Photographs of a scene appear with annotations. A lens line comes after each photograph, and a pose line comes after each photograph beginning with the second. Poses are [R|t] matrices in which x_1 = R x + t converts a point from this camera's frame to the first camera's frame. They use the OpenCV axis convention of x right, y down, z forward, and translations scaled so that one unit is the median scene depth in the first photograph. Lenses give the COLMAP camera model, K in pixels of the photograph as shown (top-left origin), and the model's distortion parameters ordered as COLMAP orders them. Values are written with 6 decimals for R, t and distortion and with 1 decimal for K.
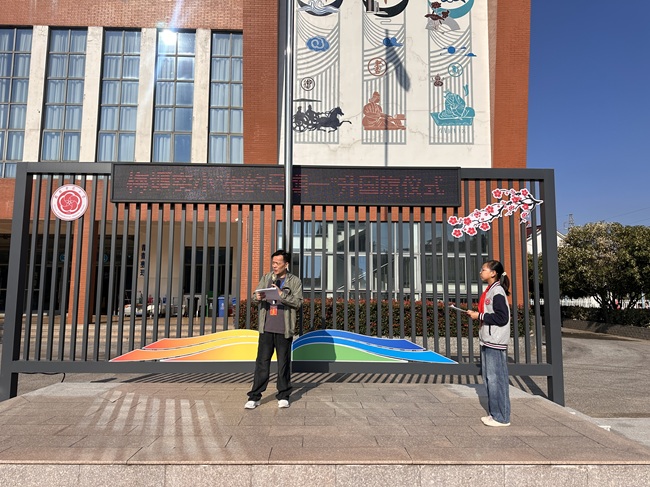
lens RADIAL K [[459.4, 0, 322.3], [0, 459.4, 245.0], [0, 0, 1]] dist [0.050103, -0.055476]
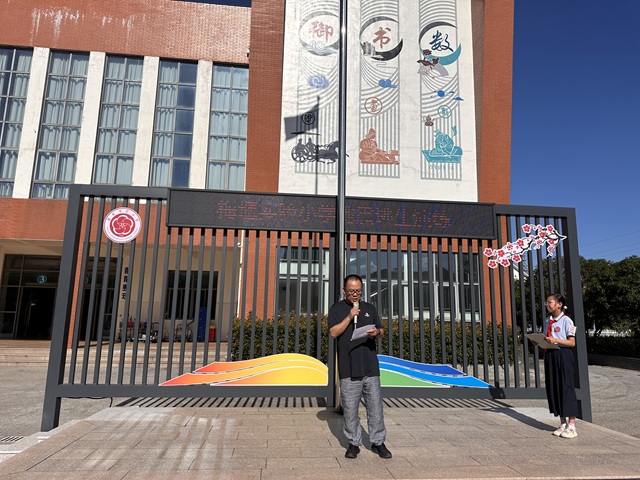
lens RADIAL K [[450.2, 0, 320.2], [0, 450.2, 241.3], [0, 0, 1]] dist [0.071926, -0.082615]
pose [[0.996226, 0.026484, 0.082663, -0.082630], [-0.020928, 0.997508, -0.067372, 0.000434], [-0.084241, 0.065388, 0.994298, -0.009528]]
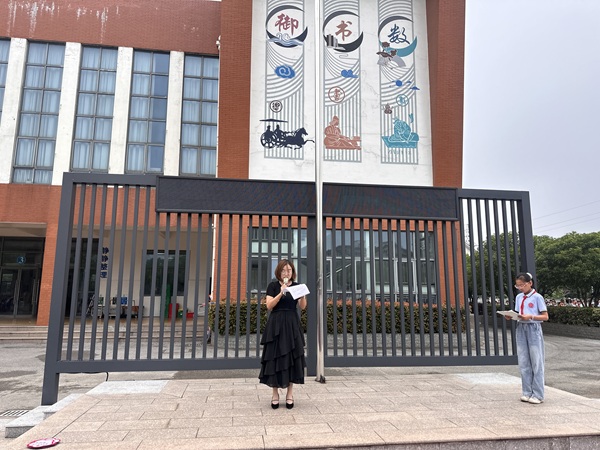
lens RADIAL K [[422.2, 0, 295.9], [0, 422.2, 226.6], [0, 0, 1]] dist [0.071255, -0.079777]
pose [[0.992771, 0.015691, 0.118991, -0.102011], [-0.009532, 0.998594, -0.052155, -0.003204], [-0.119642, 0.050644, 0.991525, -0.013766]]
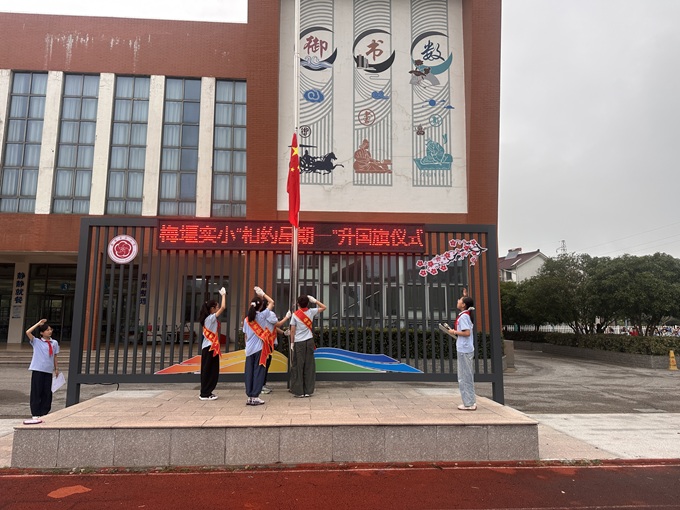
lens RADIAL K [[477.2, 0, 336.6], [0, 477.2, 252.8], [0, 0, 1]] dist [0.098197, -0.128168]
pose [[0.998907, 0.003002, 0.046646, -0.007741], [-0.001368, 0.999386, -0.035022, -0.014969], [-0.046723, 0.034920, 0.998297, -0.151543]]
